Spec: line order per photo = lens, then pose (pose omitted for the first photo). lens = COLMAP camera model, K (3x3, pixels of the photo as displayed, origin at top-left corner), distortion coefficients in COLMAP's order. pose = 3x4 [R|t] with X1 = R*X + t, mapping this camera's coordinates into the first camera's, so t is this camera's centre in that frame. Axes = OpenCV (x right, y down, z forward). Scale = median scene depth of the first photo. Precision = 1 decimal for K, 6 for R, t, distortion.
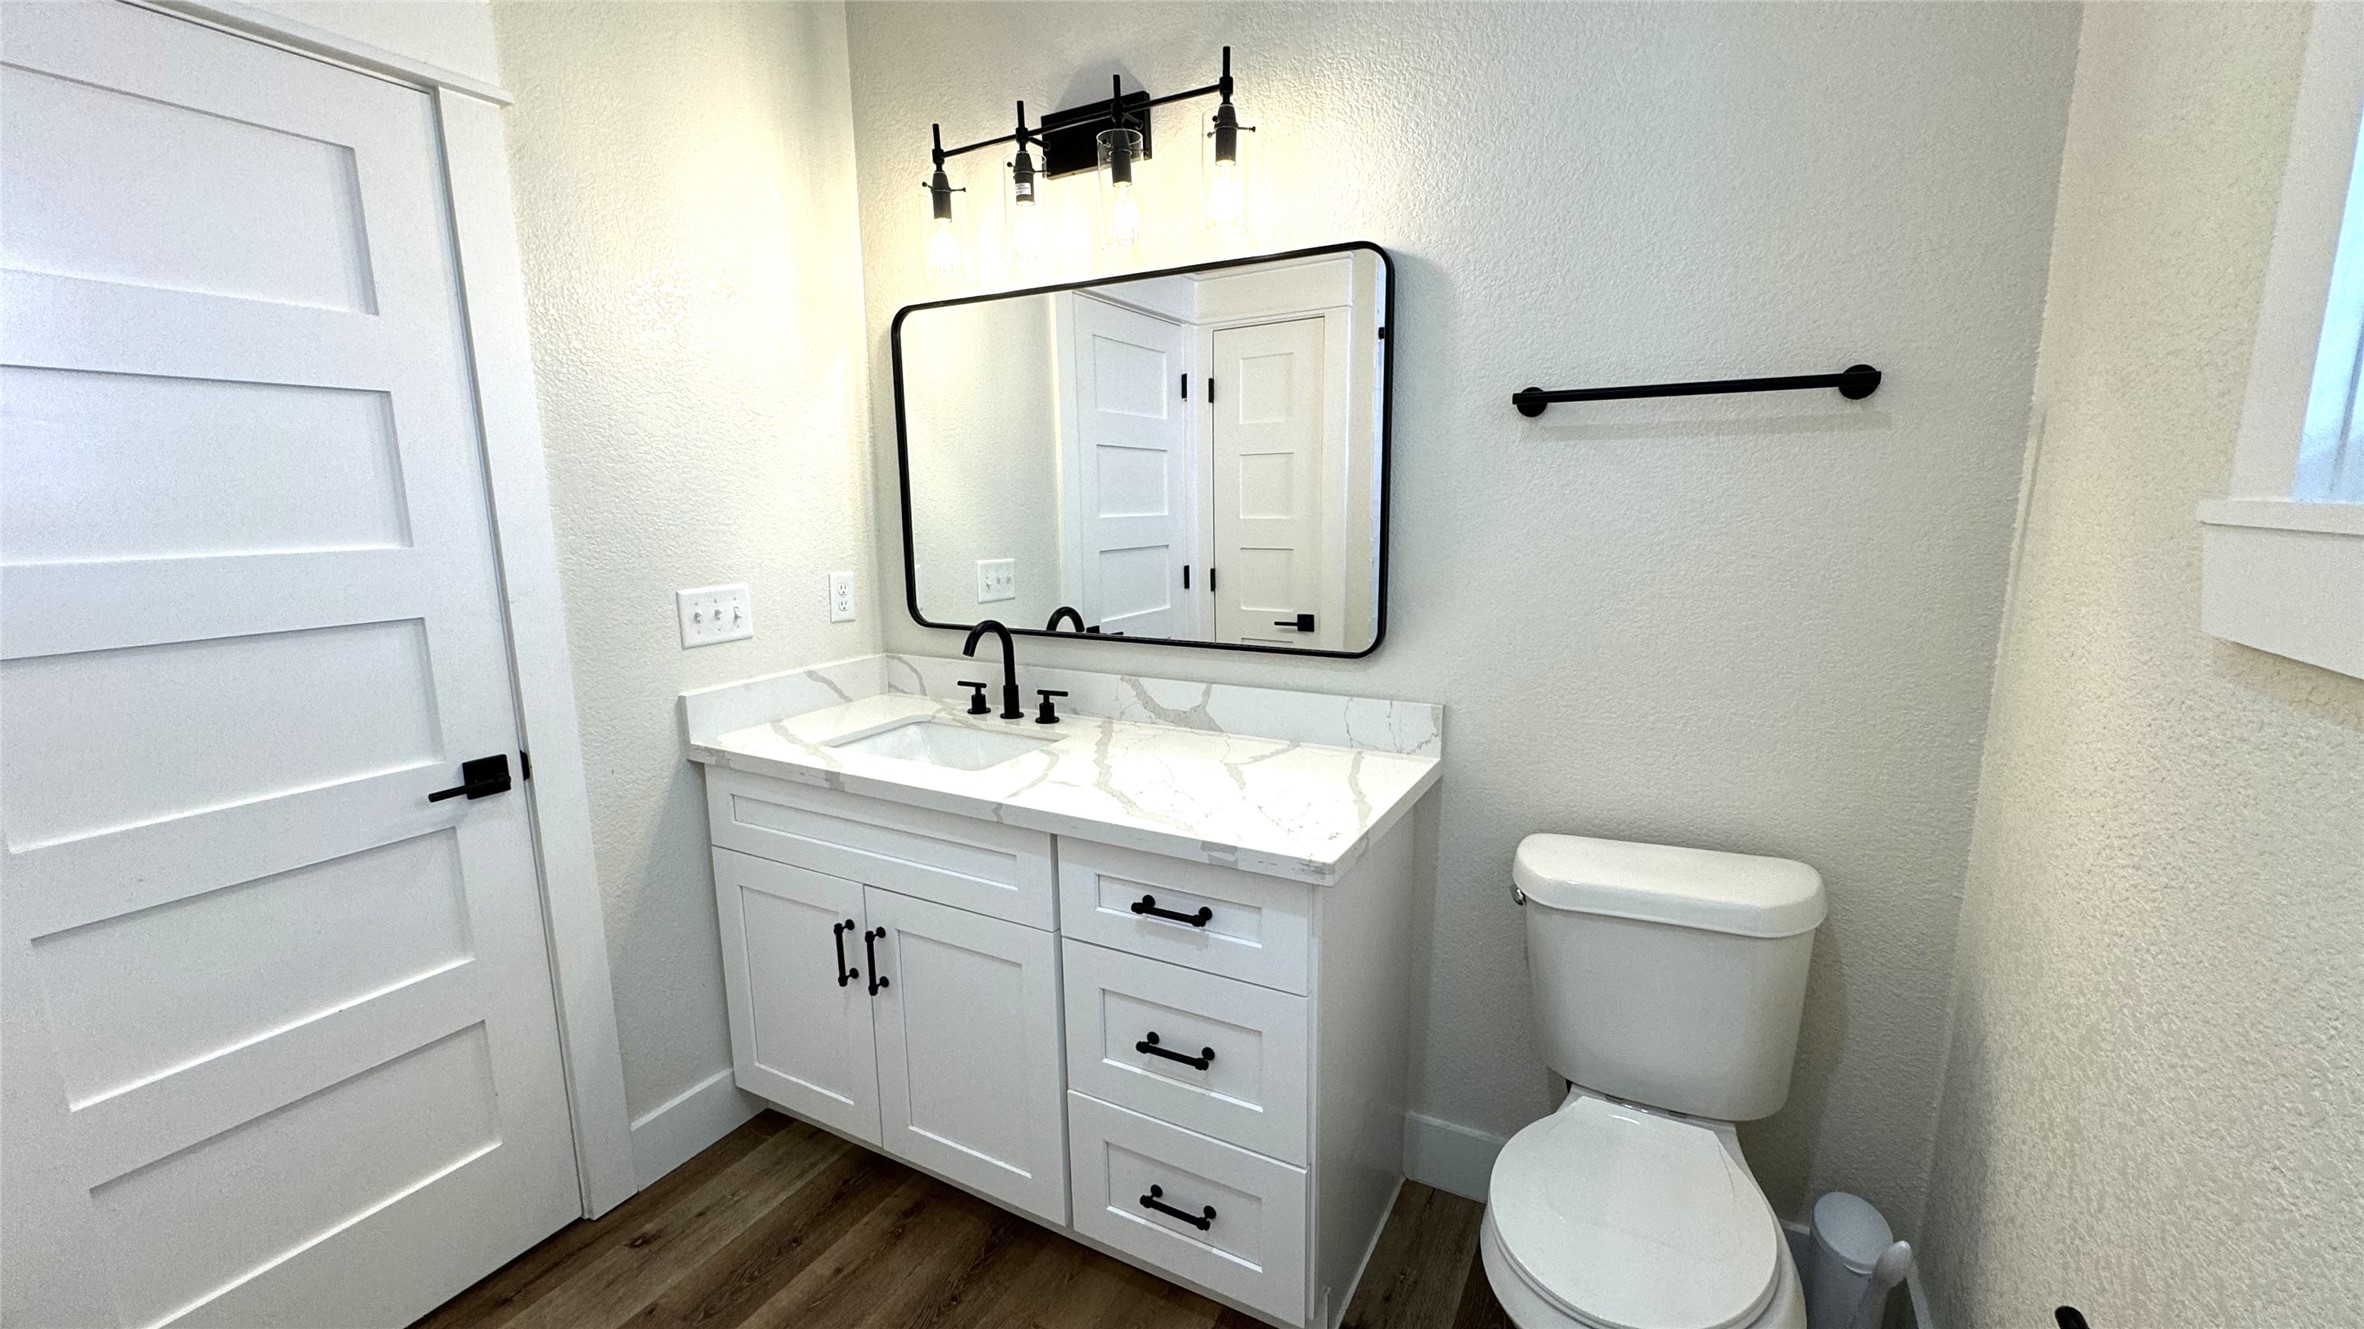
lens RADIAL K [[978.0, 0, 1182.0], [0, 978.0, 664.5], [0, 0, 1]] dist [-0.000171, -0.000056]
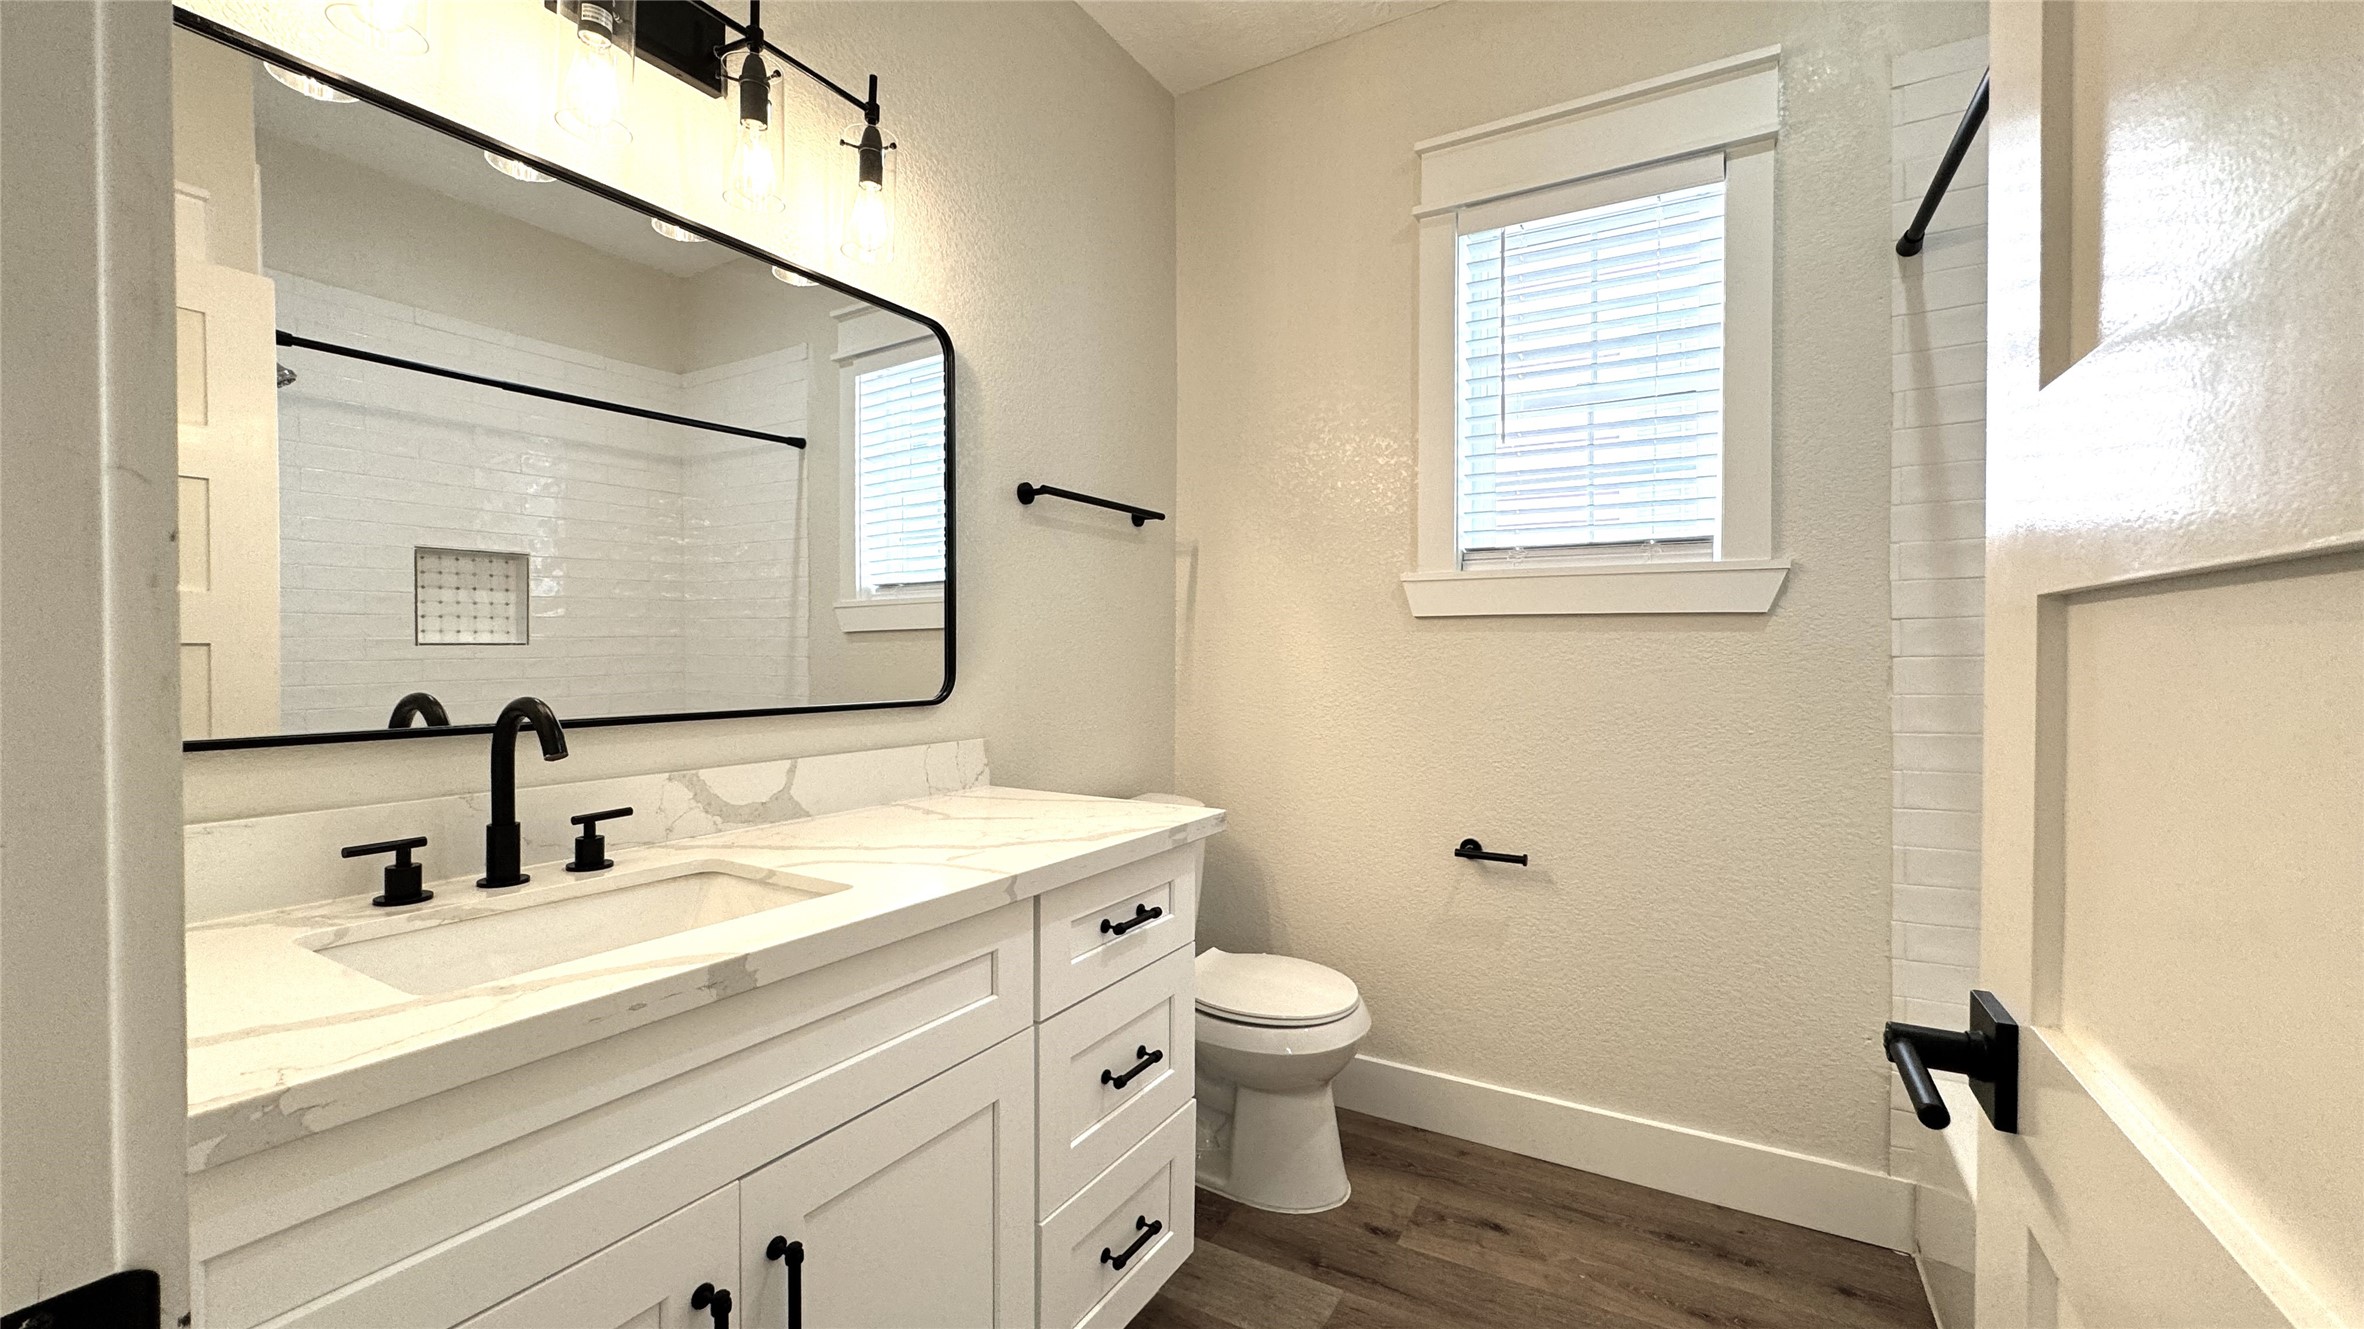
lens RADIAL K [[930.8, 0, 1190.6], [0, 930.8, 669.1], [0, 0, 1]] dist [-0.001192, -0.000168]
pose [[0.022433, -0.003610, 0.999742, -0.809186], [0.174935, 0.984580, -0.000370, 0.004483], [-0.984324, 0.174898, 0.022719, 0.715867]]
